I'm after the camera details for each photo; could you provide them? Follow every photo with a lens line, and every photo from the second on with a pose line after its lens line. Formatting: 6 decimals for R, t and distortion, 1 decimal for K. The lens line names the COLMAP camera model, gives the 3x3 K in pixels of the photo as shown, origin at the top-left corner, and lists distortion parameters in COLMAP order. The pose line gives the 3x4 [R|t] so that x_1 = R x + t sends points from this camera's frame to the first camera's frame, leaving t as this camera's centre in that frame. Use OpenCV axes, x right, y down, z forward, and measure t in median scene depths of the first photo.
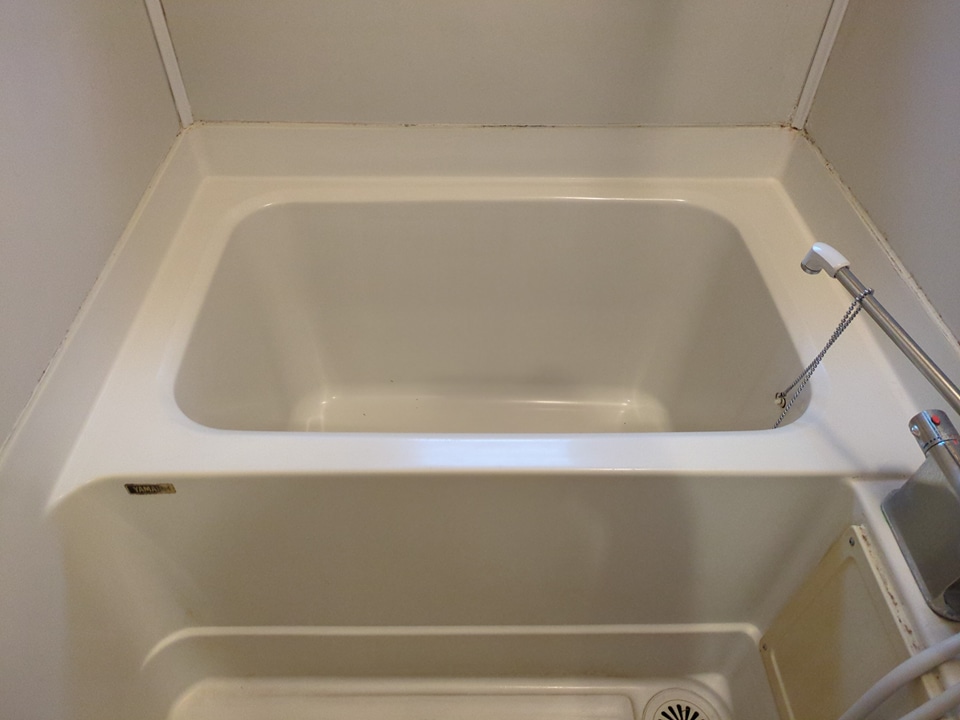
lens RADIAL K [[693.9, 0, 474.0], [0, 693.9, 358.7], [0, 0, 1]] dist [0.032641, -0.005950]
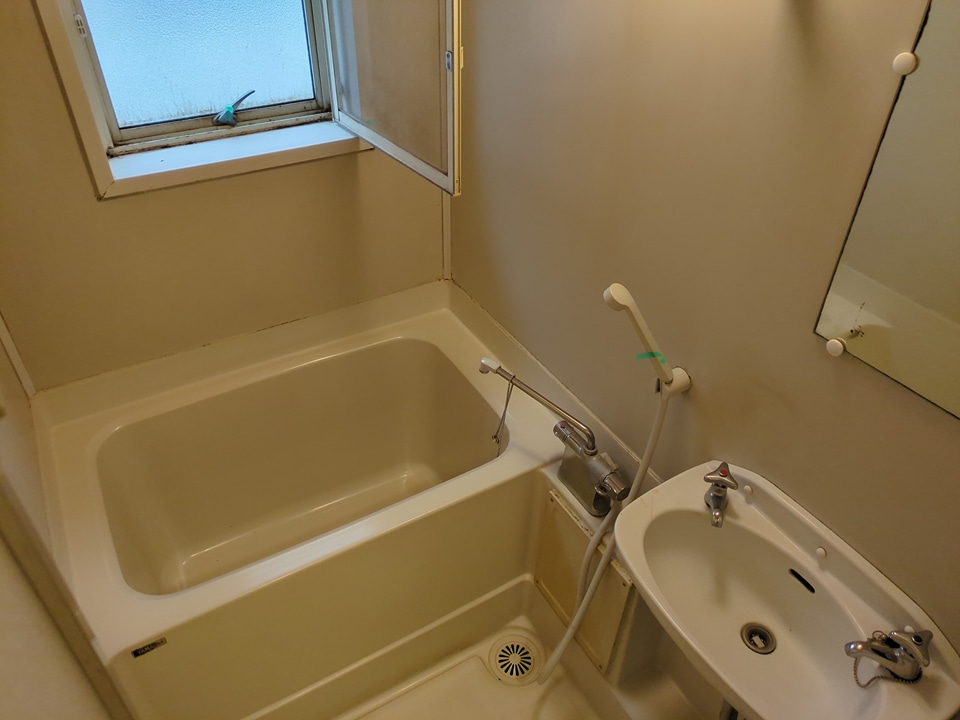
lens RADIAL K [[693.9, 0, 478.3], [0, 693.9, 355.9], [0, 0, 1]] dist [0.032641, -0.005950]
pose [[0.866578, -0.295489, 0.402154, -0.213516], [0.341693, 0.938655, -0.046602, -0.065903], [-0.363714, 0.177797, 0.914385, -0.555786]]
